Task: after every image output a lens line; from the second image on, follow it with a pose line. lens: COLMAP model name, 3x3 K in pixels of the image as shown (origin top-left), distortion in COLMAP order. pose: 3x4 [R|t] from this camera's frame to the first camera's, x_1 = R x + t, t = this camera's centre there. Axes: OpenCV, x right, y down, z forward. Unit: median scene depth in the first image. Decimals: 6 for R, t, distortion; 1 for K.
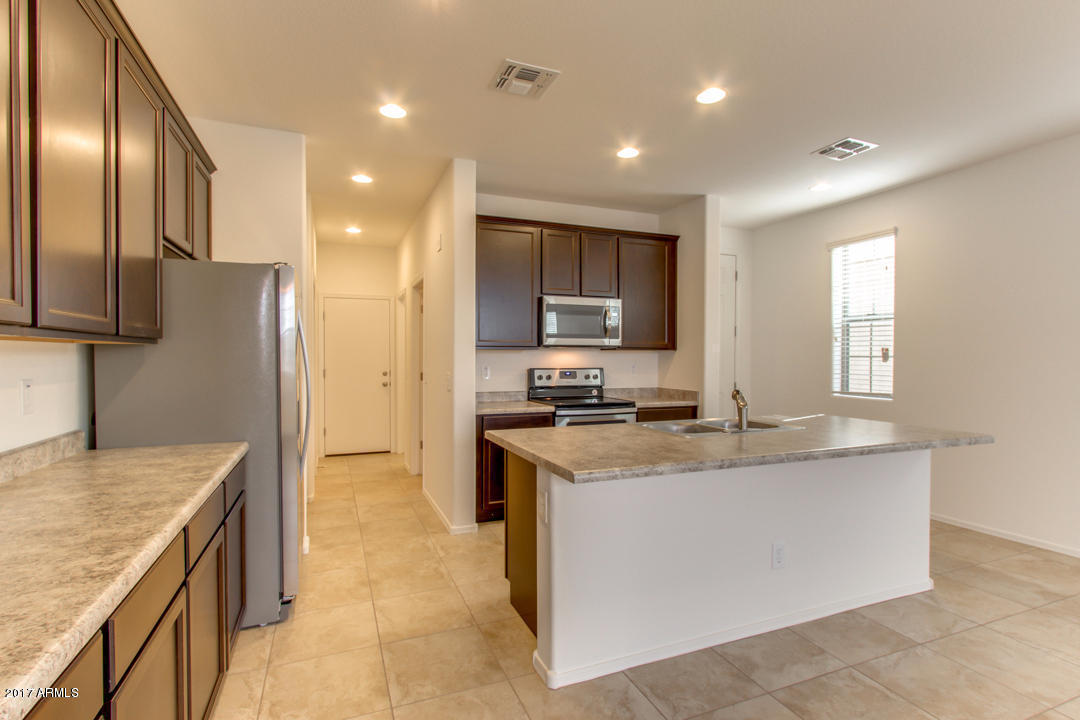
lens RADIAL K [[517.3, 0, 534.2], [0, 517.3, 362.9], [0, 0, 1]] dist [-0.001394, -0.000077]
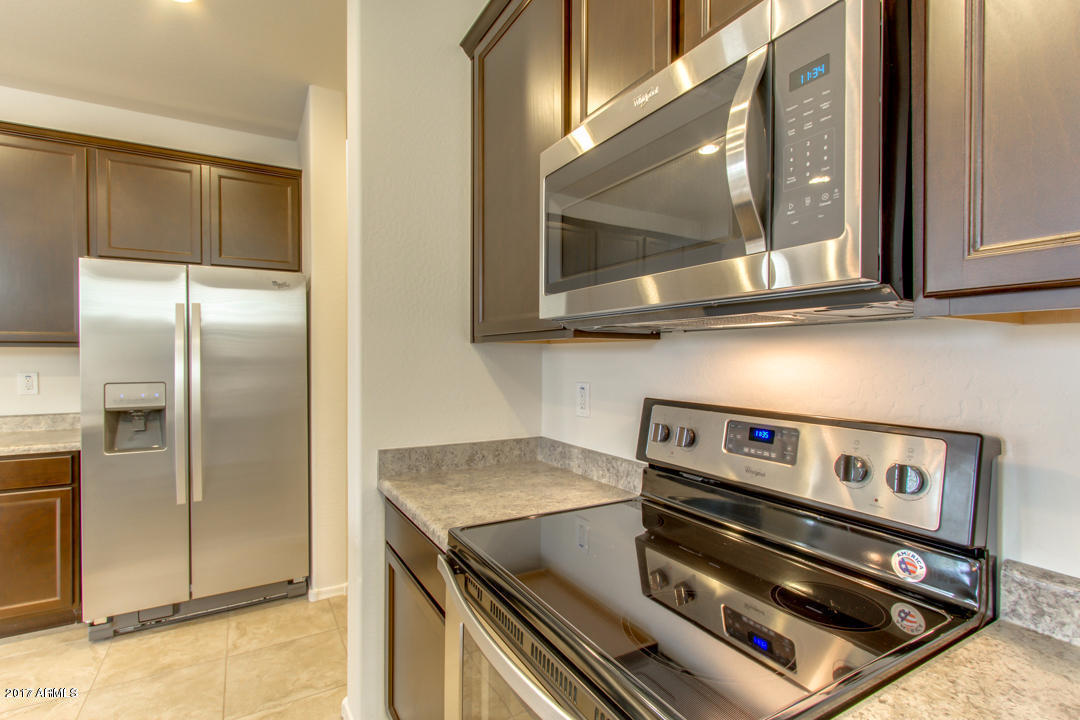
lens RADIAL K [[501.5, 0, 539.1], [0, 501.5, 362.3], [0, 0, 1]] dist [0.000729, 0.000026]
pose [[0.146128, 0.007916, -0.989234, 0.283891], [-0.017151, 0.999838, 0.005467, -0.012281], [0.989117, 0.016168, 0.146241, 0.897352]]
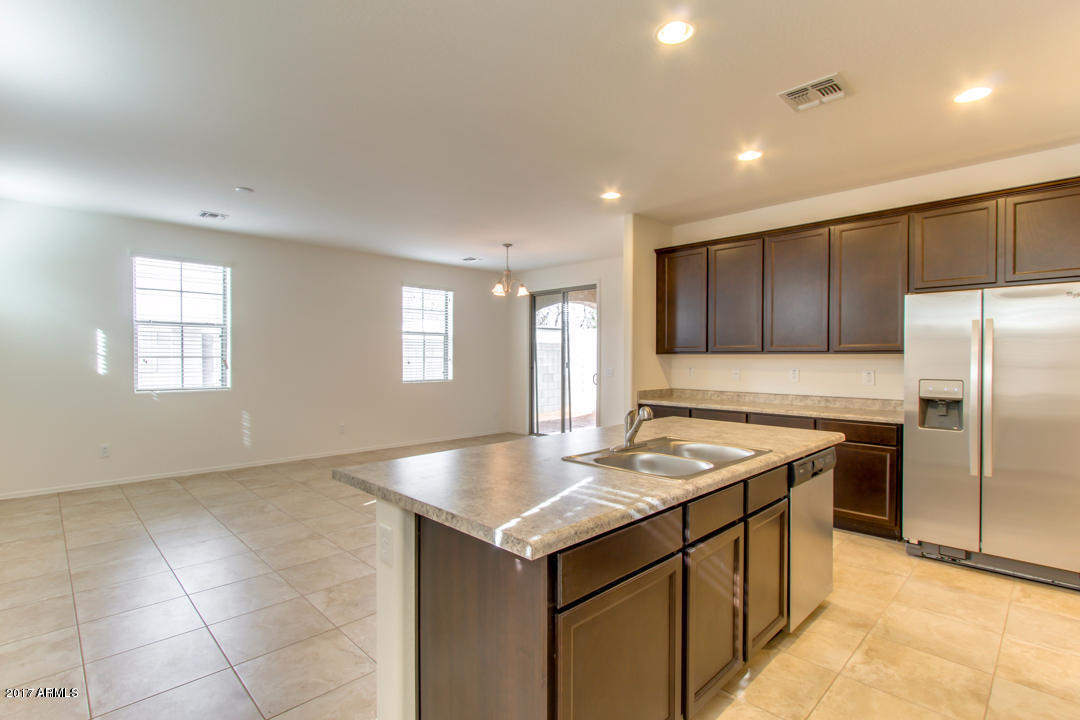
lens RADIAL K [[517.3, 0, 534.2], [0, 517.3, 362.9], [0, 0, 1]] dist [-0.001394, -0.000077]
pose [[-0.923826, -0.003002, -0.382801, 0.520416], [-0.013438, 0.999607, 0.024590, -0.016204], [0.382576, 0.027861, -0.923504, 1.015835]]
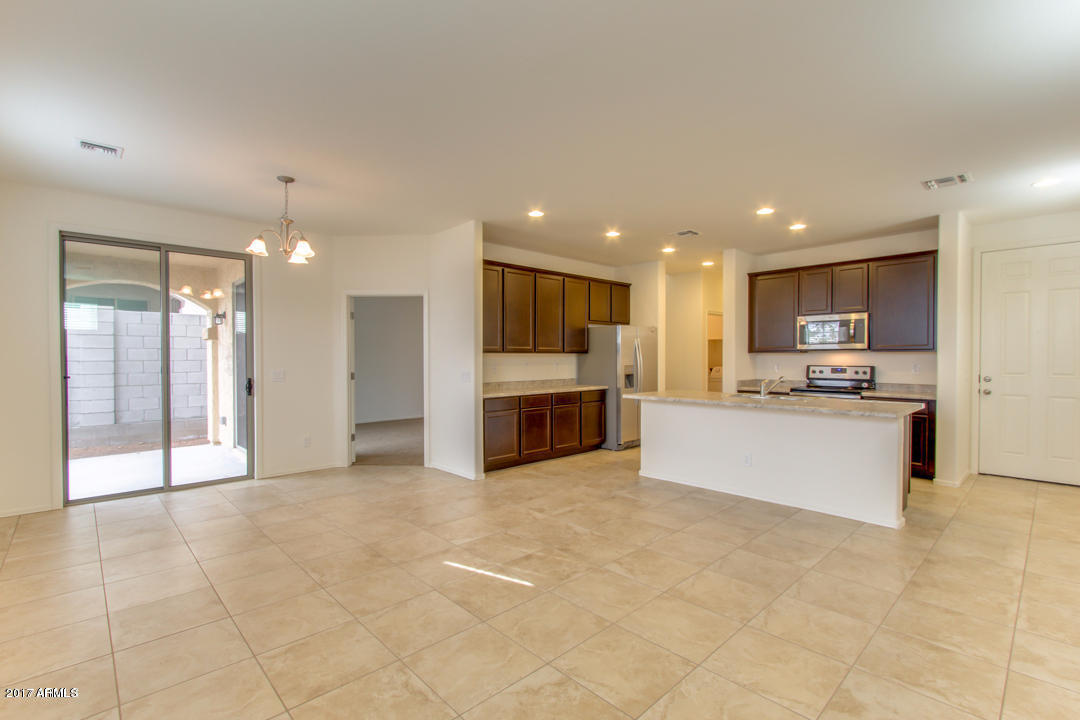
lens RADIAL K [[494.2, 0, 541.8], [0, 494.2, 364.8], [0, 0, 1]] dist [0.001117, 0.000101]
pose [[0.377317, 0.011606, -0.926011, 1.006696], [-0.009546, 0.999917, 0.008643, 0.004166], [0.926035, 0.005578, 0.377397, -0.219670]]
